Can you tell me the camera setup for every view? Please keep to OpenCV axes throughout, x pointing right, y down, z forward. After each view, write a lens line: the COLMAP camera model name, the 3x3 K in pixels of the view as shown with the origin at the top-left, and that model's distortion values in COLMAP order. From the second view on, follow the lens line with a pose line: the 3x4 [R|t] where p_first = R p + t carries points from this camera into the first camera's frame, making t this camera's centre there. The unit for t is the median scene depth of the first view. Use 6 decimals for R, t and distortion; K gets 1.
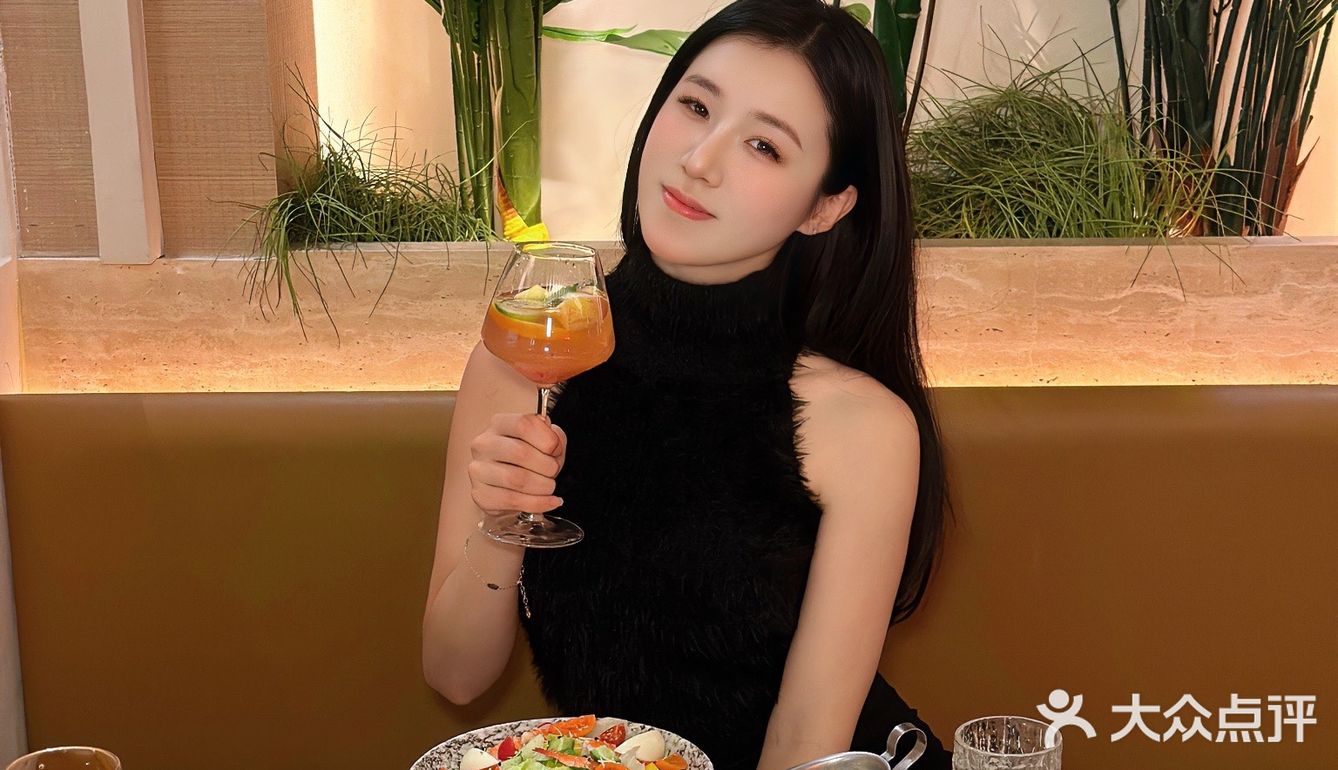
lens RADIAL K [[2105.9, 0, 669.0], [0, 2105.9, 385.0], [0, 0, 1]] dist [0.062072, -0.048824]
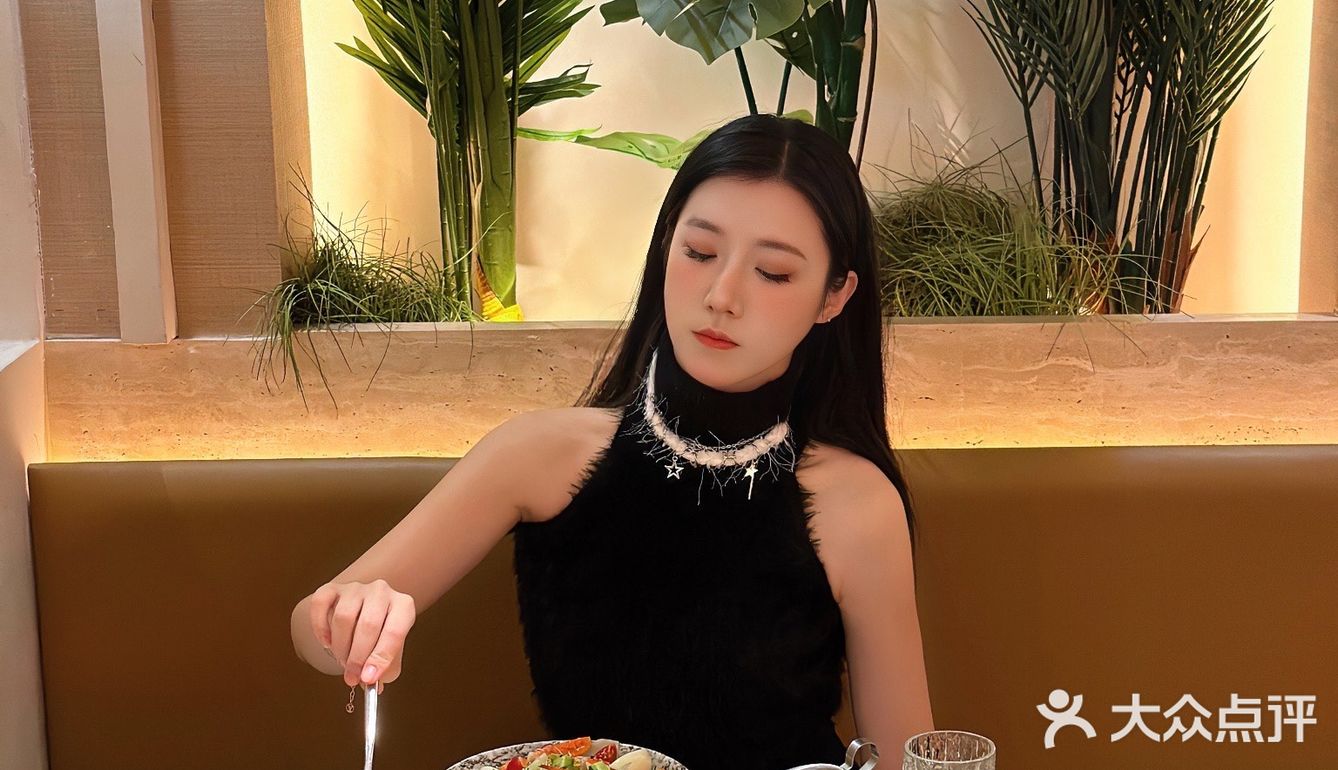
lens RADIAL K [[2105.9, 0, 669.0], [0, 2105.9, 385.0], [0, 0, 1]] dist [0.062072, -0.048824]
pose [[0.999157, -0.006602, 0.040507, -0.027210], [0.007917, 0.999444, -0.032402, 0.001962], [-0.040271, 0.032695, 0.998654, -0.111774]]
